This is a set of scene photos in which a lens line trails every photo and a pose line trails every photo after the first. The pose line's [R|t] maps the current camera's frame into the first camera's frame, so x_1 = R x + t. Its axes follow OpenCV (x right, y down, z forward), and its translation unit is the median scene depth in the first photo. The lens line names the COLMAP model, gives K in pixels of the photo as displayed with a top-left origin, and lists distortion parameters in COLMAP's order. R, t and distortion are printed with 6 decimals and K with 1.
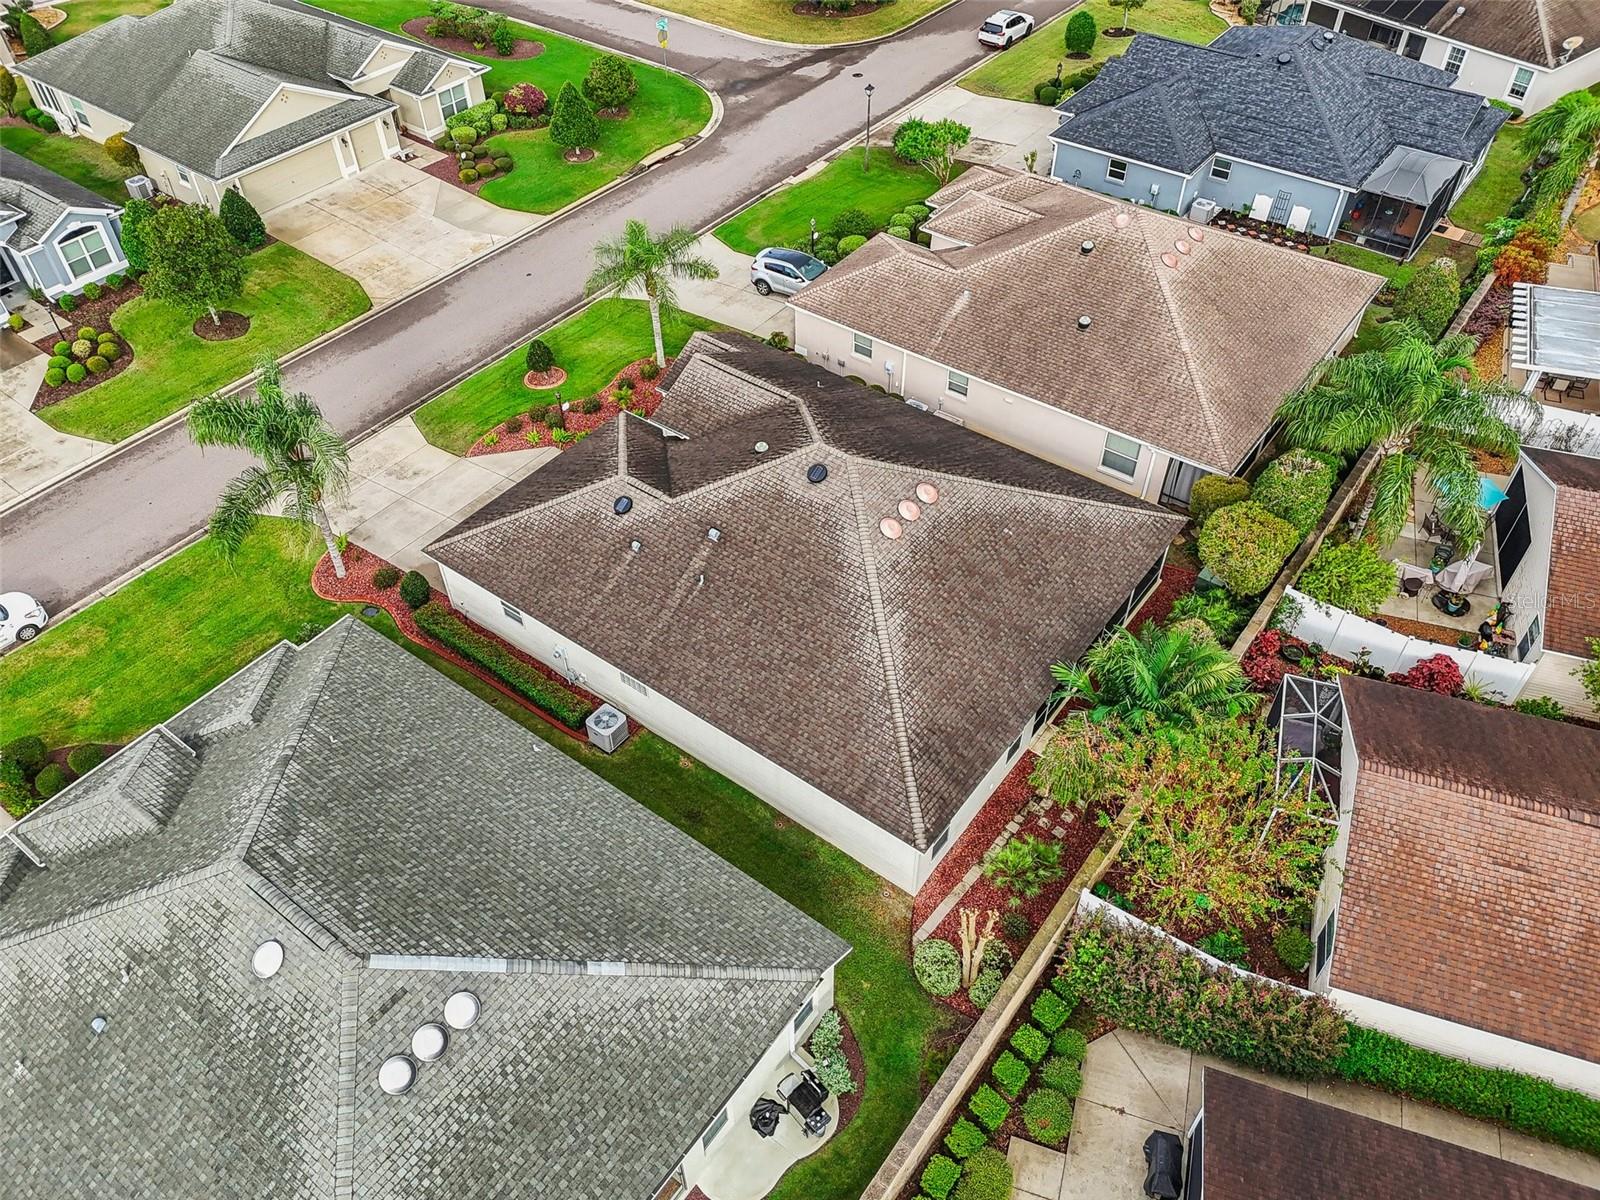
lens RADIAL K [[1196.0, 0, 803.5], [0, 1196.0, 606.3], [0, 0, 1]] dist [0.065782, -0.073089]
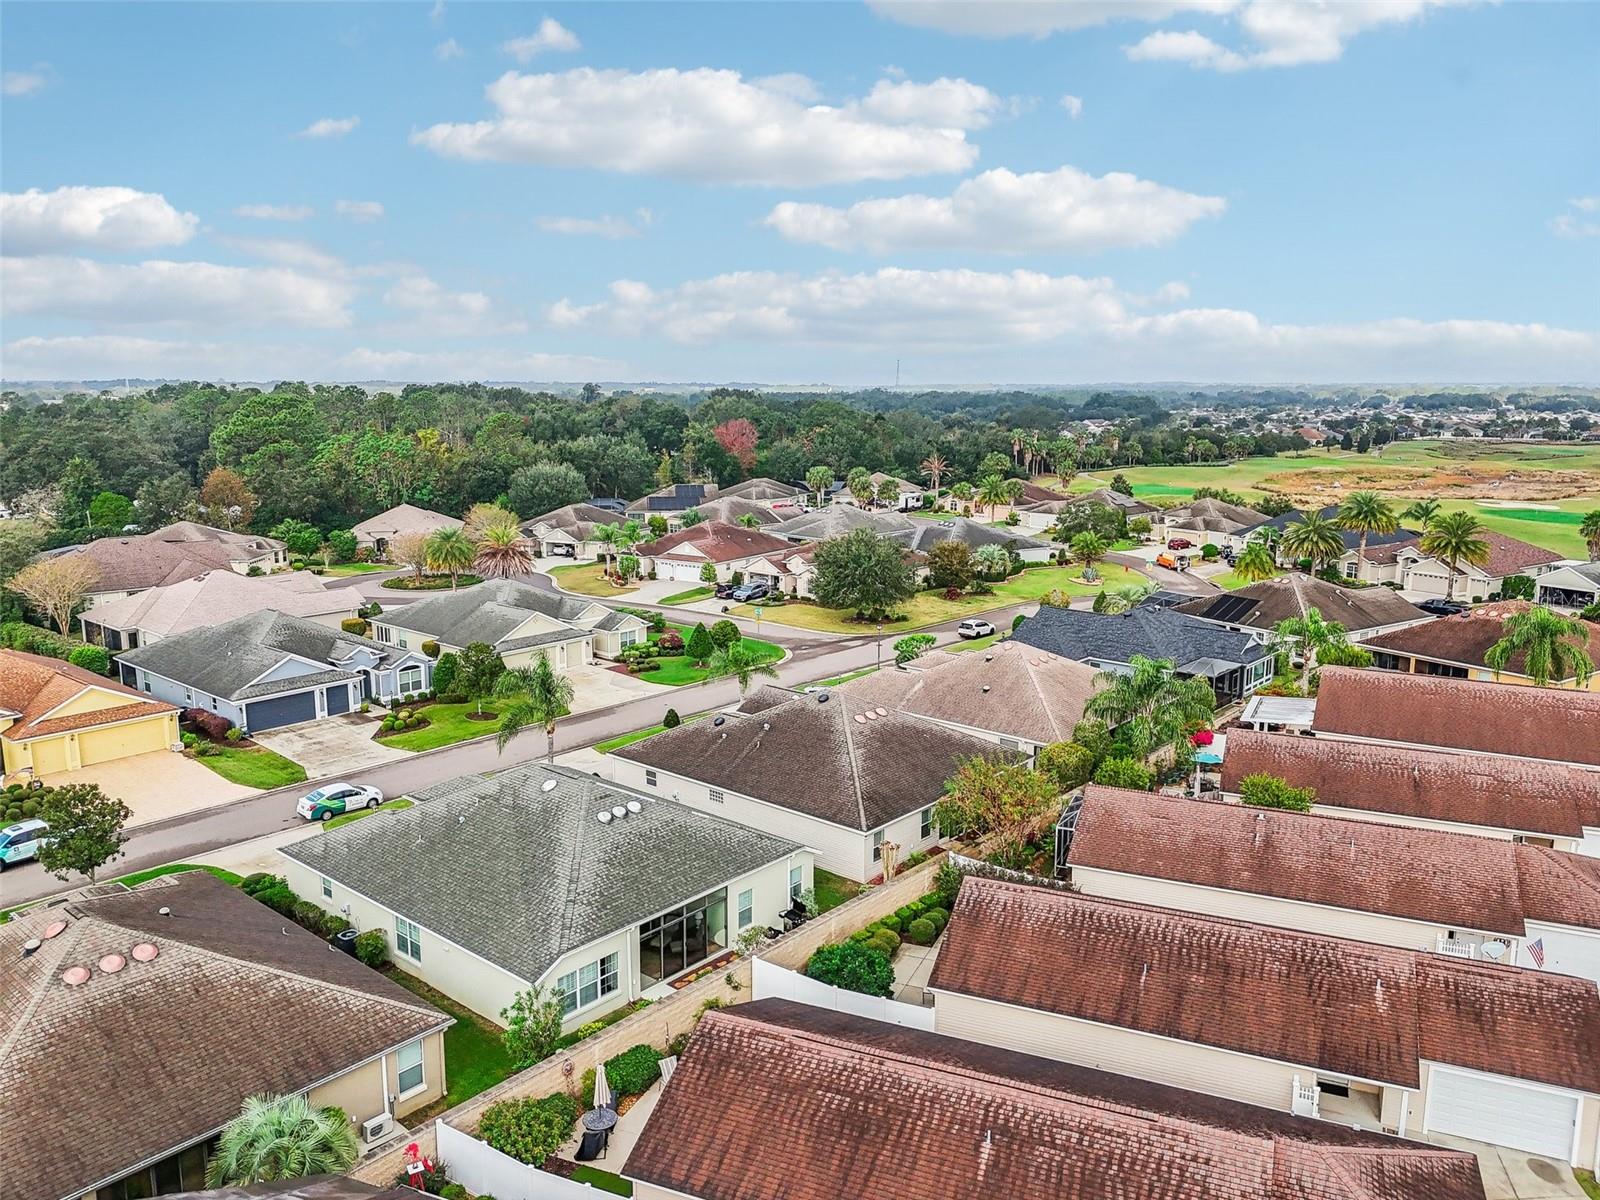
lens RADIAL K [[1196.0, 0, 803.5], [0, 1196.0, 606.3], [0, 0, 1]] dist [0.065782, -0.073089]
pose [[0.997436, 0.024022, -0.067405, 0.074986], [-0.058111, 0.821599, -0.567096, 0.609281], [0.041757, 0.569559, 0.820889, -0.464858]]
